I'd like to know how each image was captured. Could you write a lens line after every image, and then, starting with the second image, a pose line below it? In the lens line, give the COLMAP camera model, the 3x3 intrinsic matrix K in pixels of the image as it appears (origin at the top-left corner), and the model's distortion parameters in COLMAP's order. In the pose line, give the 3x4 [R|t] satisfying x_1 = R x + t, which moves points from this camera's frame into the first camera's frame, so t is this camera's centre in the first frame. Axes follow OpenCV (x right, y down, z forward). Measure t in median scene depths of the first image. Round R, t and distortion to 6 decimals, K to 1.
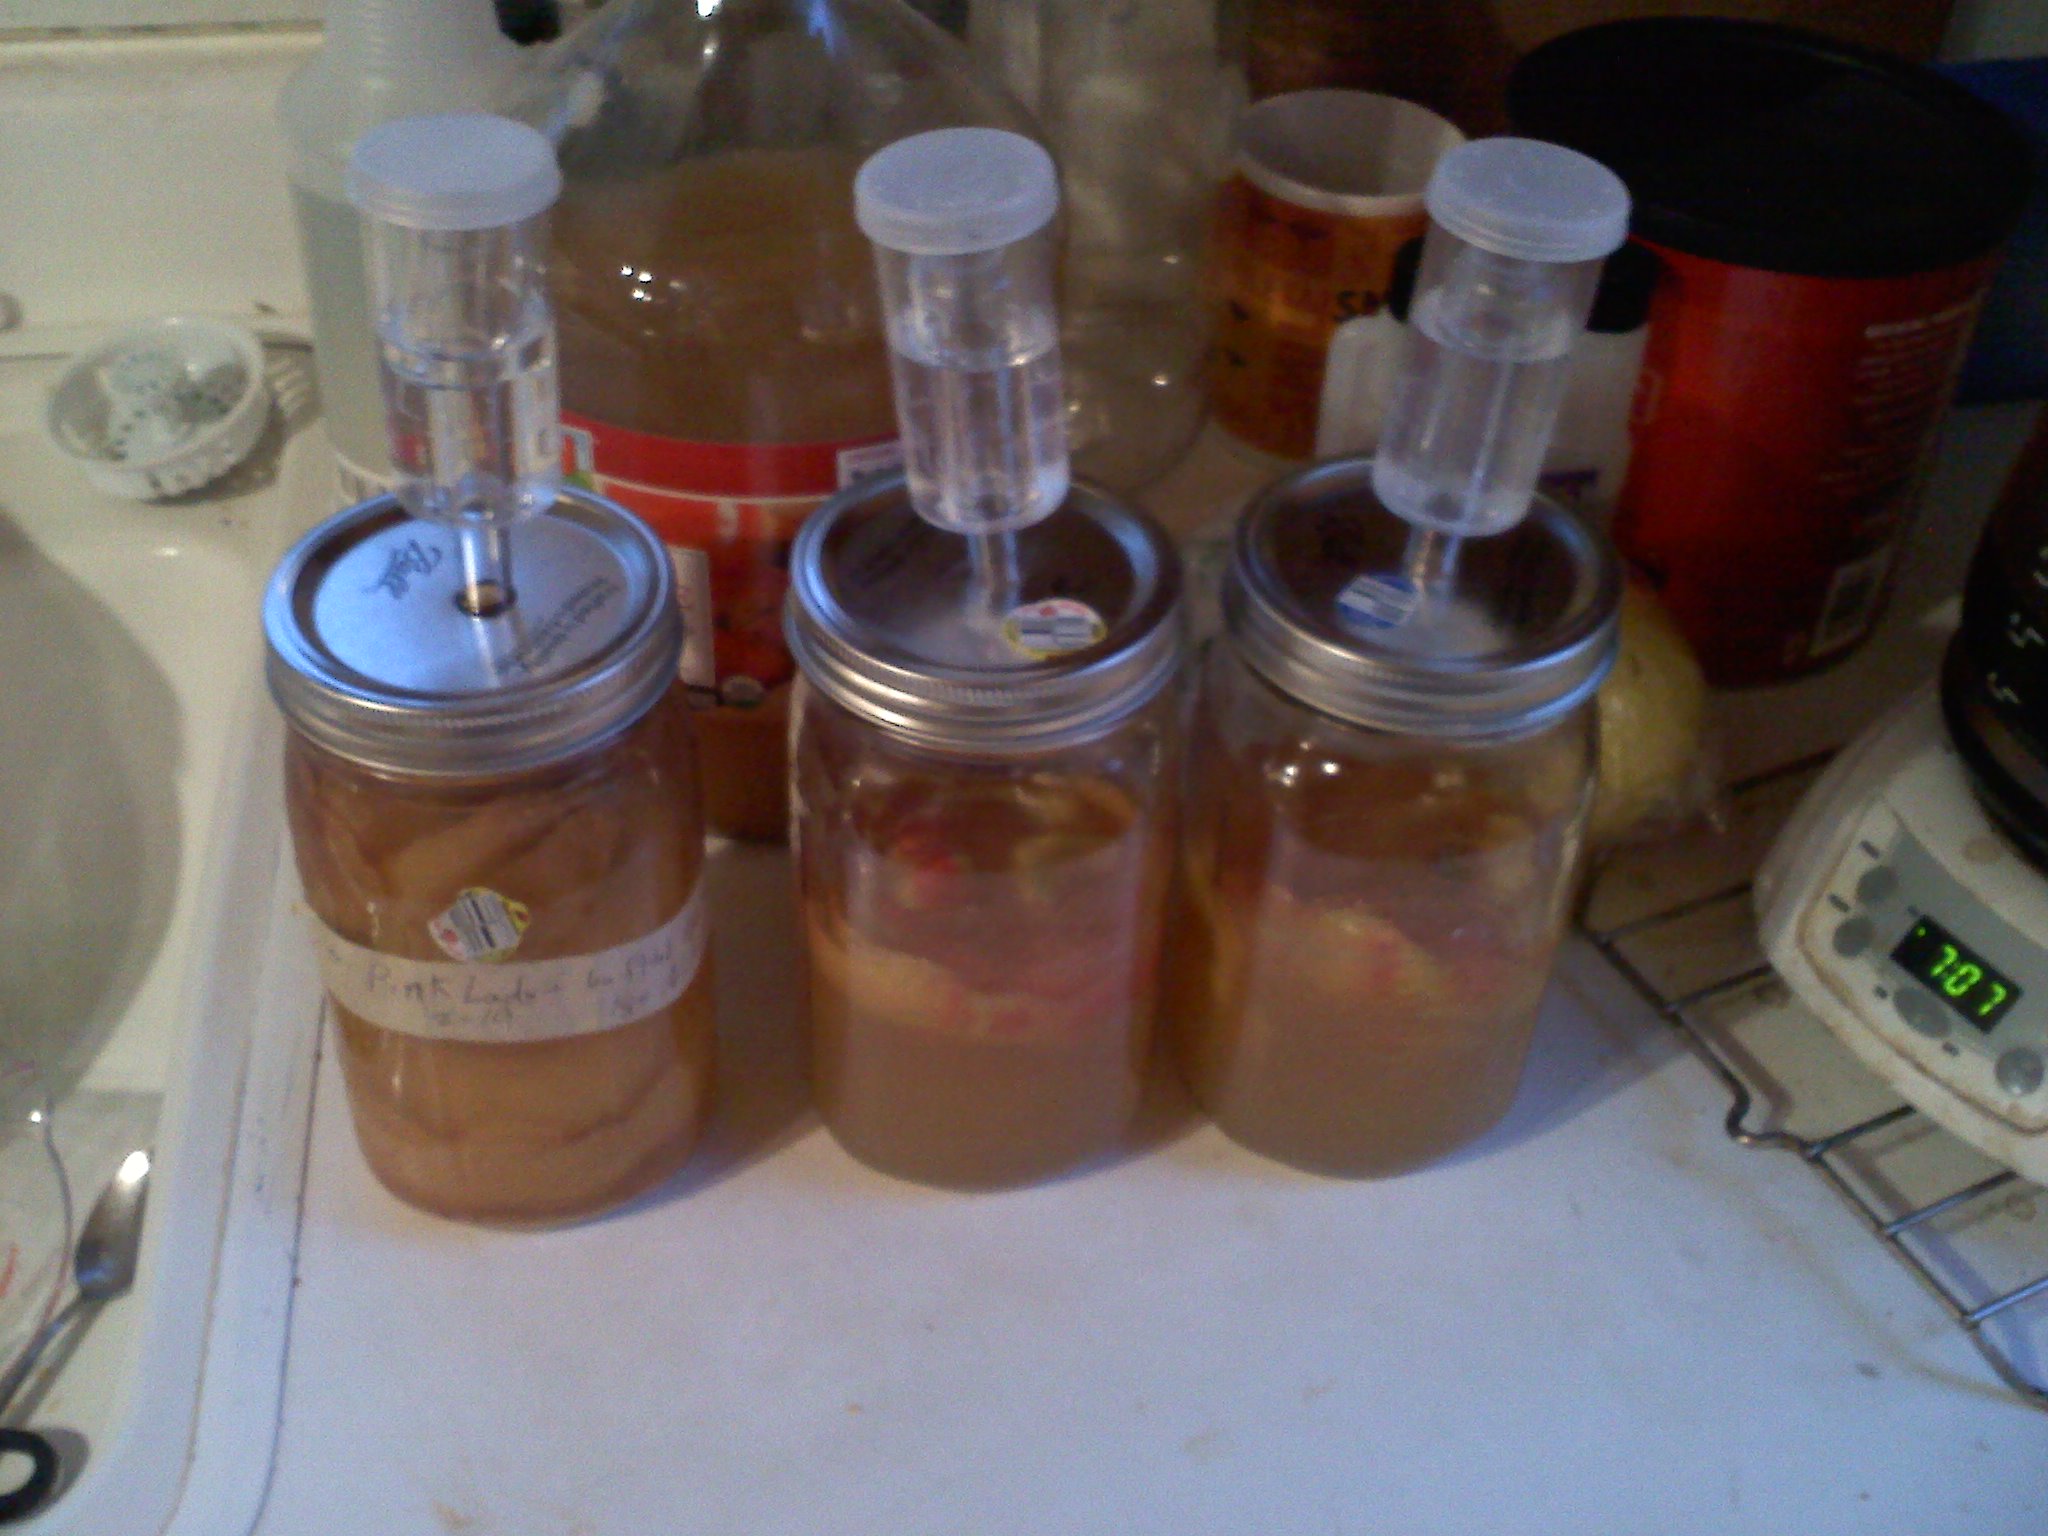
lens RADIAL K [[2304.8, 0, 1024.0], [0, 2304.8, 768.0], [0, 0, 1]] dist [0.011694, -0.225524]
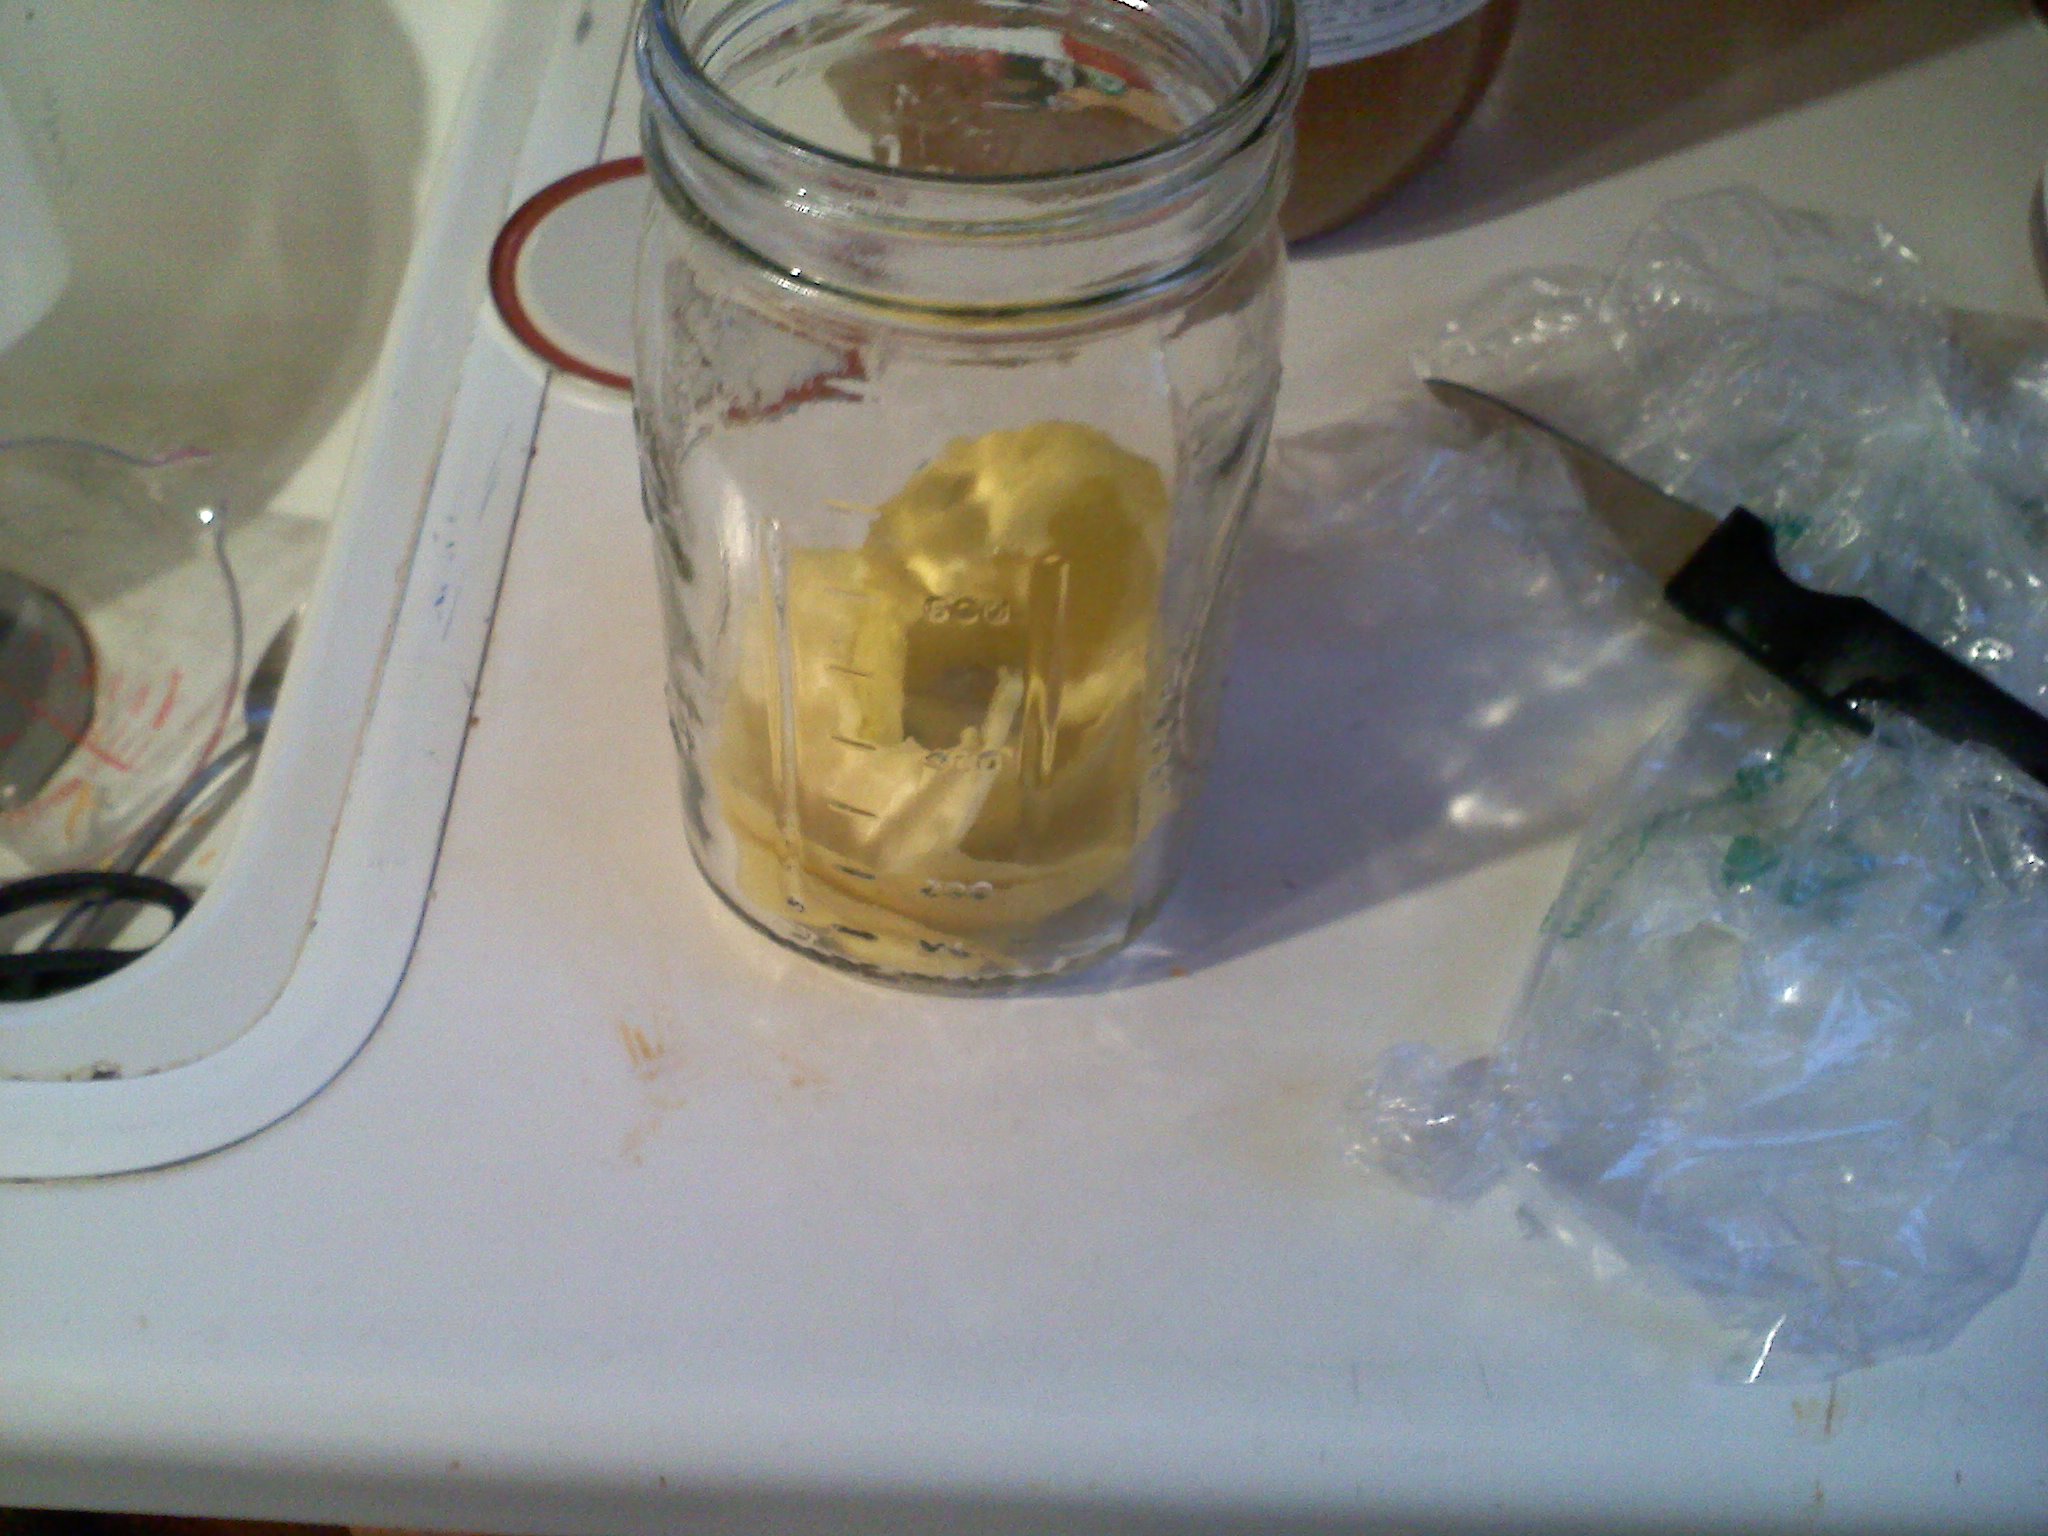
lens RADIAL K [[2307.1, 0, 1000.2], [0, 2307.1, 708.6], [0, 0, 1]] dist [0.010888, -0.240631]
pose [[0.985652, 0.119780, -0.118926, -0.039509], [-0.101837, 0.983890, 0.146932, 0.067430], [0.134609, -0.132712, 0.981971, 0.203709]]
